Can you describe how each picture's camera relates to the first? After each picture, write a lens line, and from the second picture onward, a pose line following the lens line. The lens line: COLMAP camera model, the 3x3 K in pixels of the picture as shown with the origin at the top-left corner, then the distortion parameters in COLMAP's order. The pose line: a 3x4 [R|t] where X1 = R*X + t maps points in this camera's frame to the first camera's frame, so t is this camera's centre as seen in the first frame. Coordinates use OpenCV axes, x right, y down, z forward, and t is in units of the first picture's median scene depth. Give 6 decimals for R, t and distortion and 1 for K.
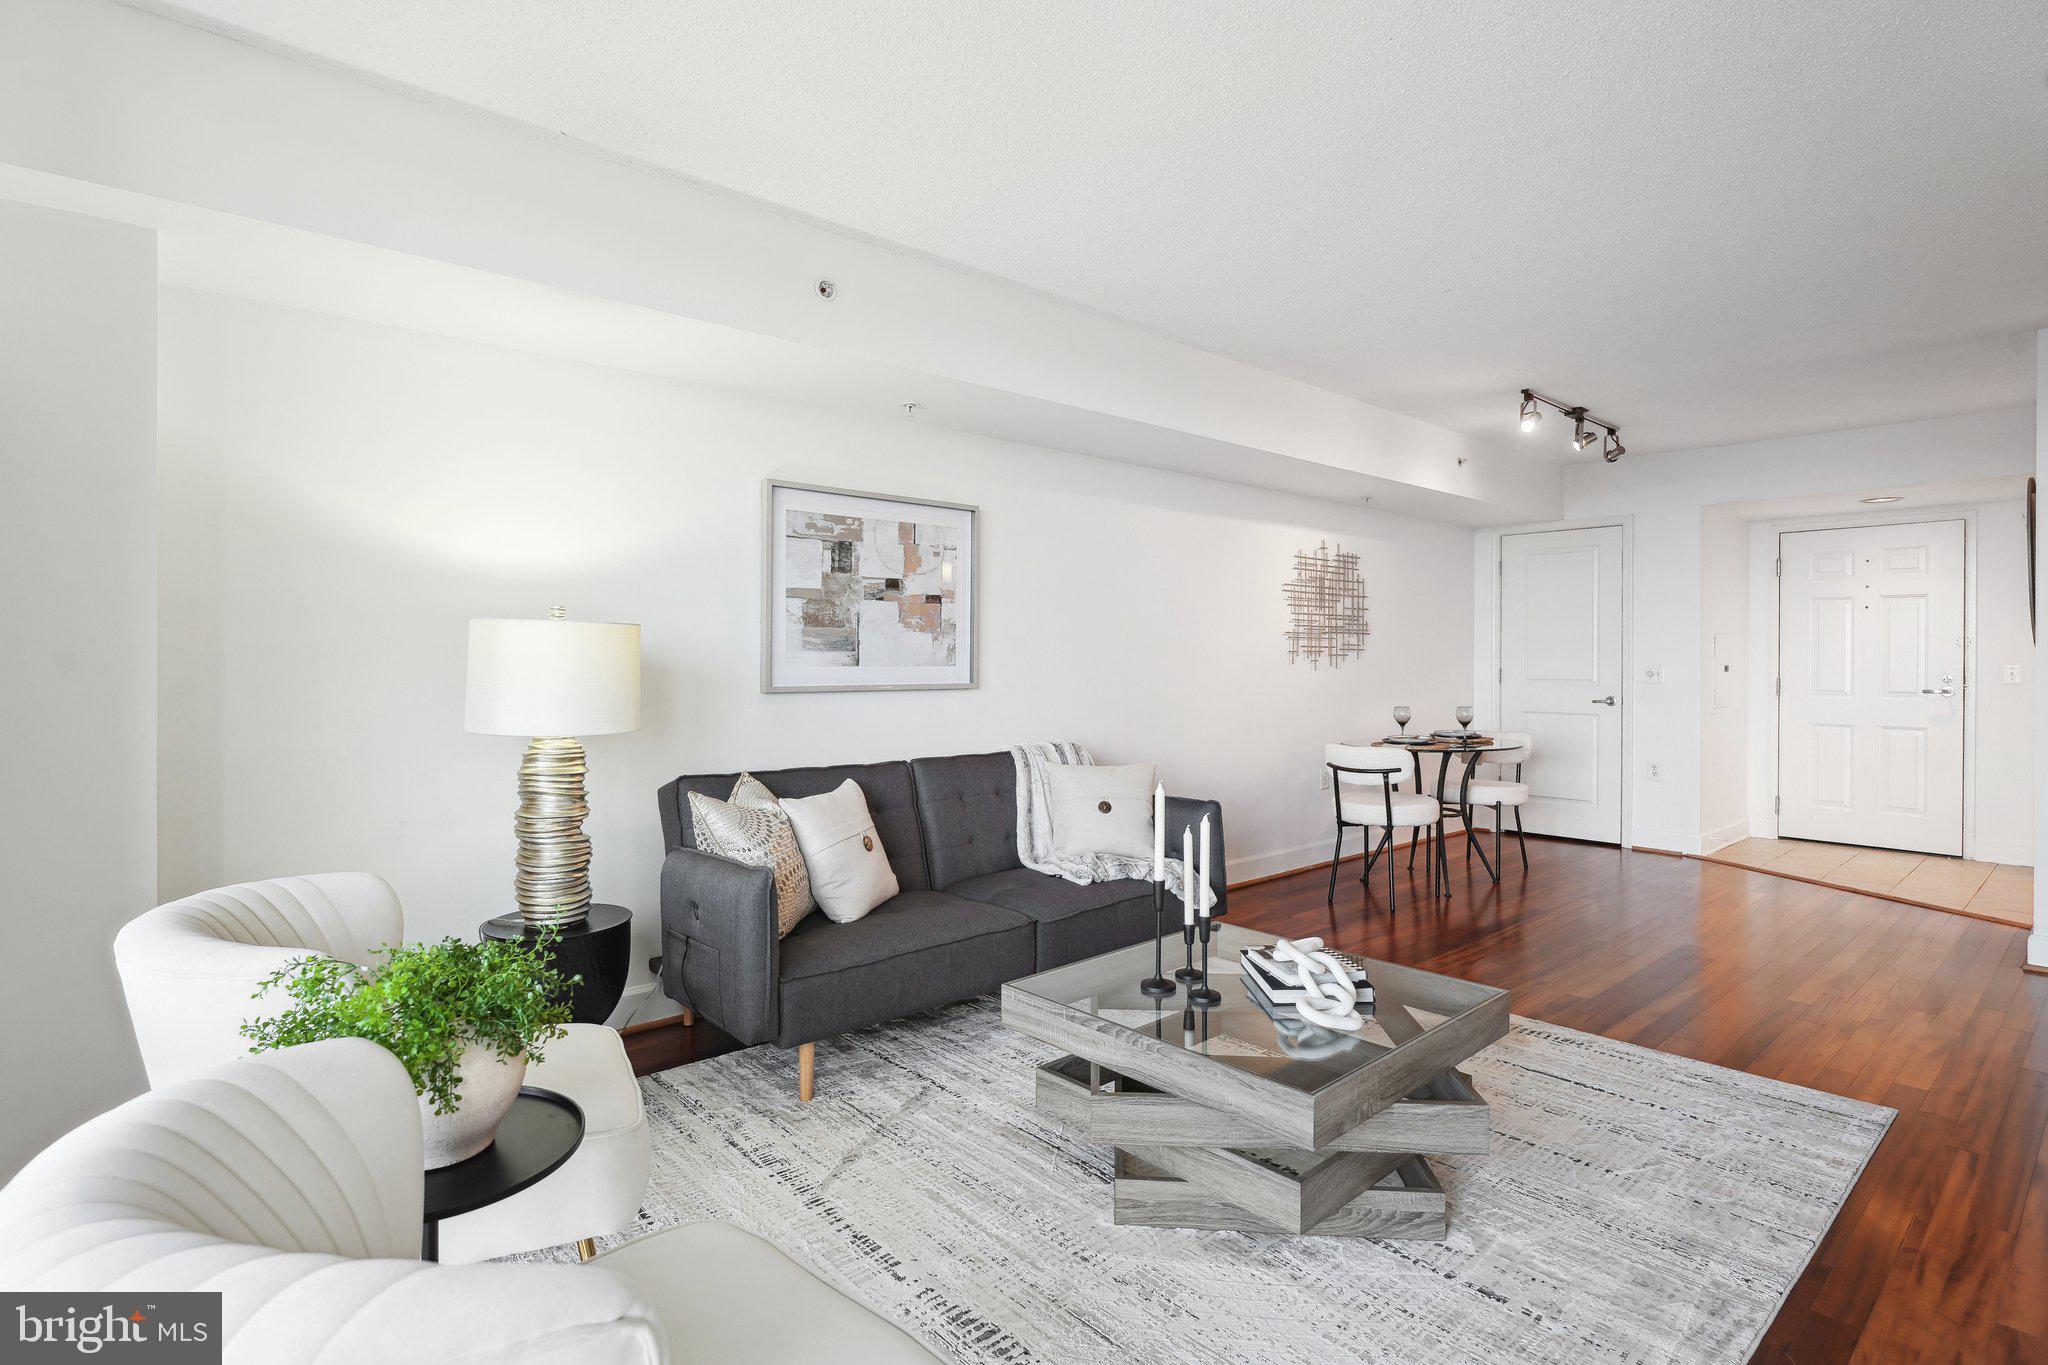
lens RADIAL K [[1049.9, 0, 1024.0], [0, 1049.9, 682.5], [0, 0, 1]] dist [0.000077, -0.000025]
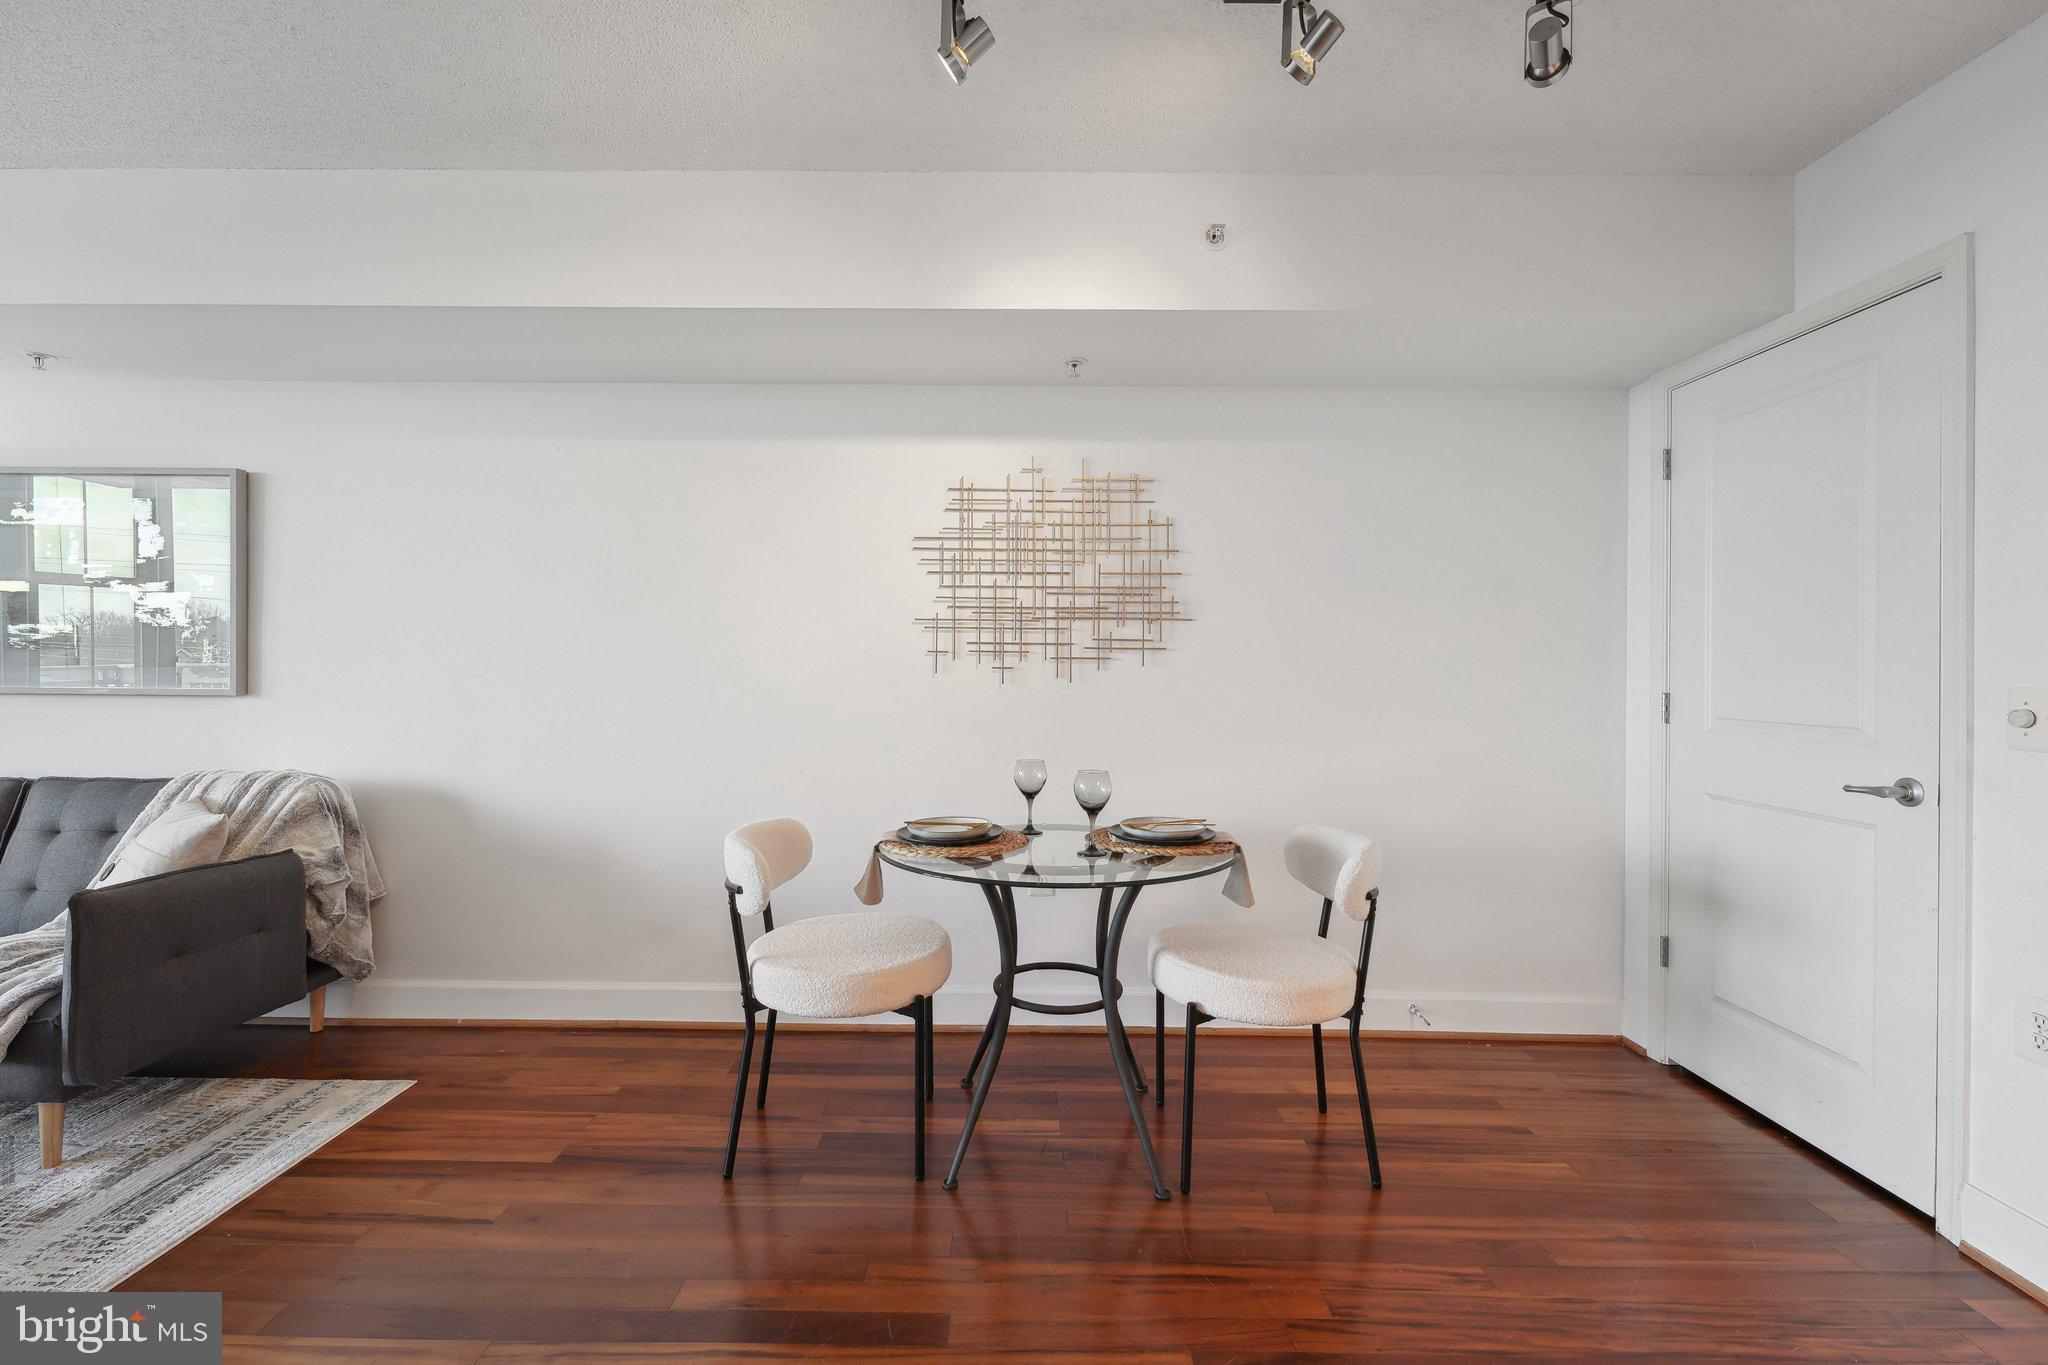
lens RADIAL K [[859.1, 0, 1024.0], [0, 859.1, 682.5], [0, 0, 1]] dist [0.000773, 0.000013]
pose [[0.729197, 0.017158, -0.684089, 0.586044], [-0.023403, 0.999726, 0.000129, -0.012844], [0.683904, 0.015915, 0.729399, 0.644363]]
